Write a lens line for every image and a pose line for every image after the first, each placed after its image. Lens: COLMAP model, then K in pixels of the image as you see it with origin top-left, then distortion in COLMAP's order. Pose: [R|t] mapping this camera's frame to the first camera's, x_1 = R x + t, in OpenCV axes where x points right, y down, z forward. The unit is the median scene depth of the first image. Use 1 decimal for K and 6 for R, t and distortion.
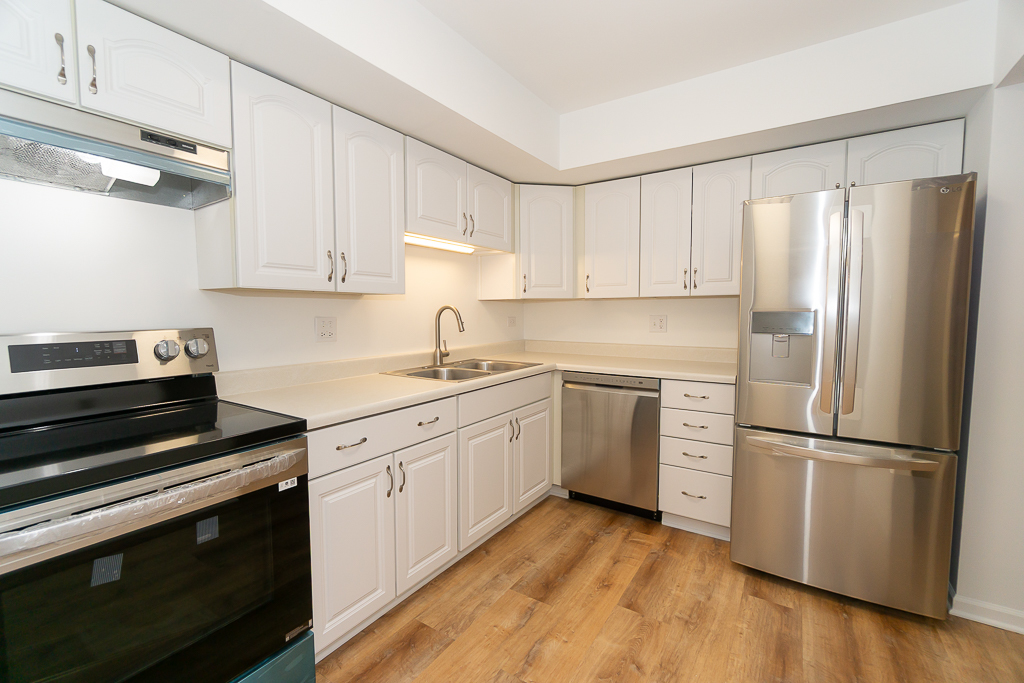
lens RADIAL K [[440.9, 0, 509.6], [0, 440.9, 341.1], [0, 0, 1]] dist [-0.000144, 0.000236]
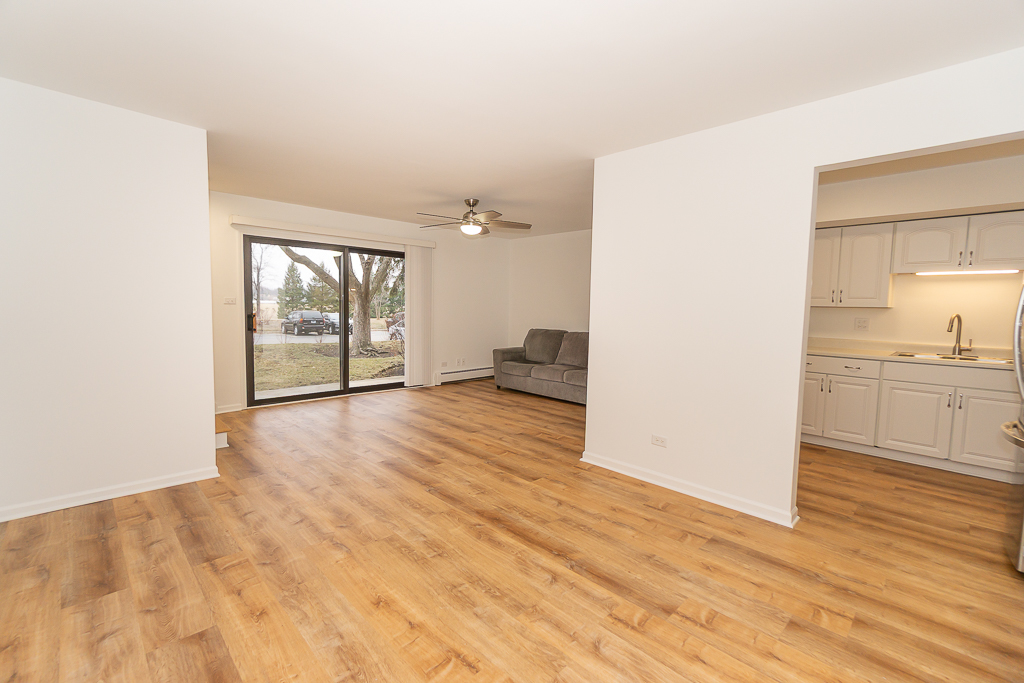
lens RADIAL K [[444.7, 0, 512.0], [0, 444.7, 341.5], [0, 0, 1]] dist [-0.006328, 0.000091]
pose [[-0.201015, 0.078109, -0.976469, 1.692827], [-0.086970, 0.991457, 0.097212, -0.005793], [0.975720, 0.104464, -0.192505, -0.157915]]
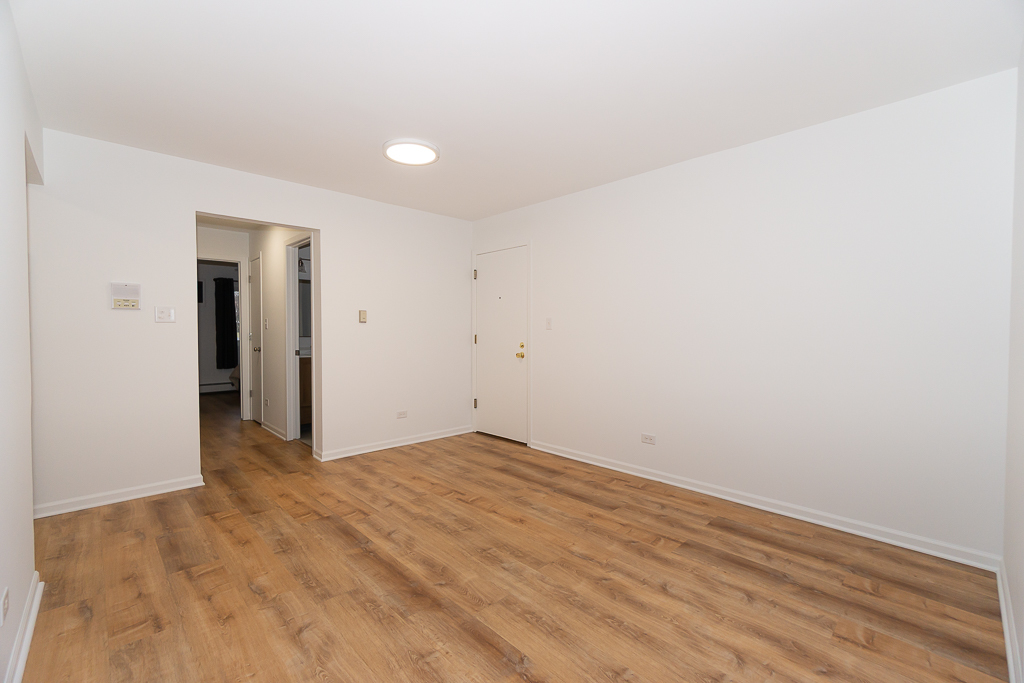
lens RADIAL K [[444.7, 0, 512.0], [0, 444.7, 341.5], [0, 0, 1]] dist [-0.006328, 0.000091]
pose [[0.215724, -0.019354, 0.976263, -0.070118], [0.060767, 0.998132, 0.006360, 0.074206], [-0.974562, 0.057953, 0.216497, -0.731691]]
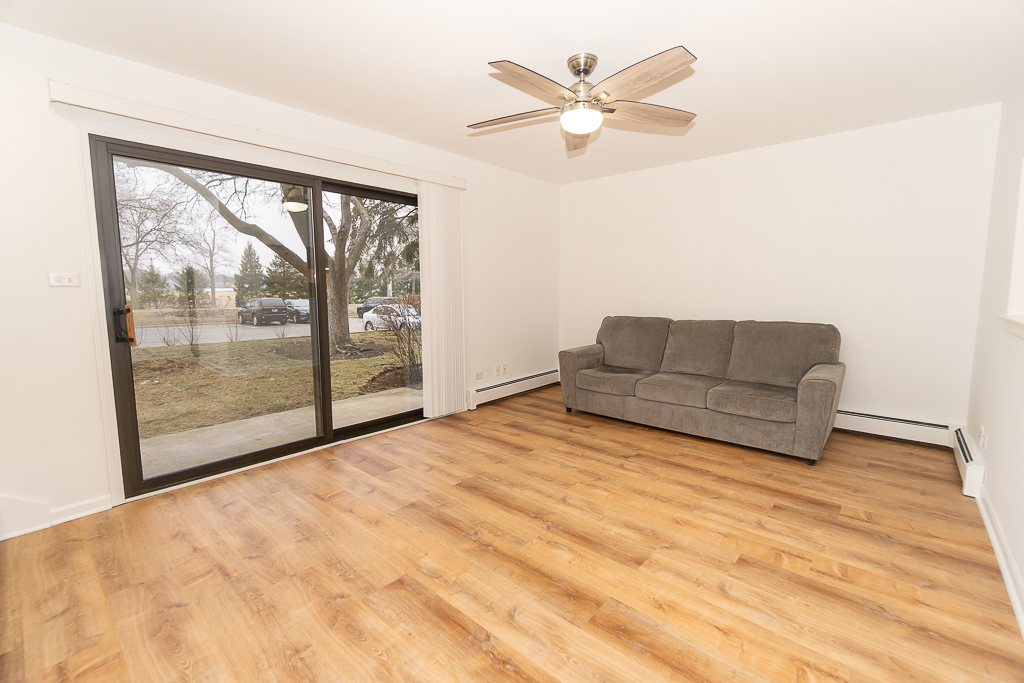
lens RADIAL K [[440.9, 0, 509.6], [0, 440.9, 341.1], [0, 0, 1]] dist [-0.000144, 0.000236]
pose [[-0.135740, 0.122977, -0.983082, 0.747042], [-0.064371, 0.989075, 0.132615, 0.064574], [0.988651, 0.081284, -0.126341, -0.781941]]
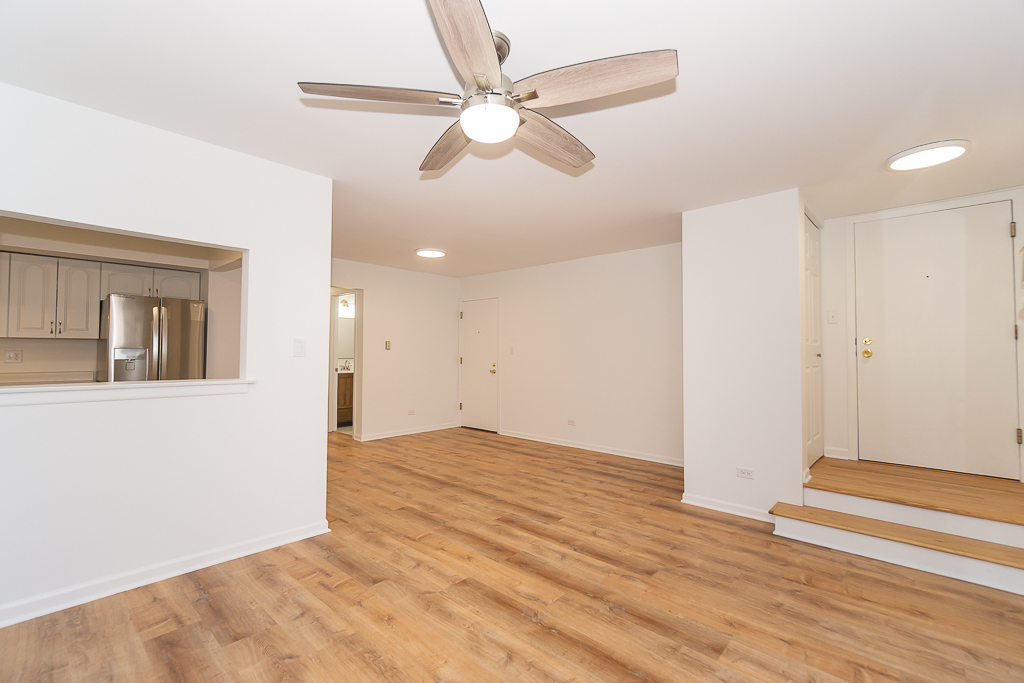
lens RADIAL K [[444.7, 0, 512.0], [0, 444.7, 341.5], [0, 0, 1]] dist [-0.006328, 0.000091]
pose [[0.150271, 0.028431, 0.988236, -0.972218], [0.059230, 0.997532, -0.037705, 0.069991], [-0.986869, 0.064199, 0.148216, -0.900656]]
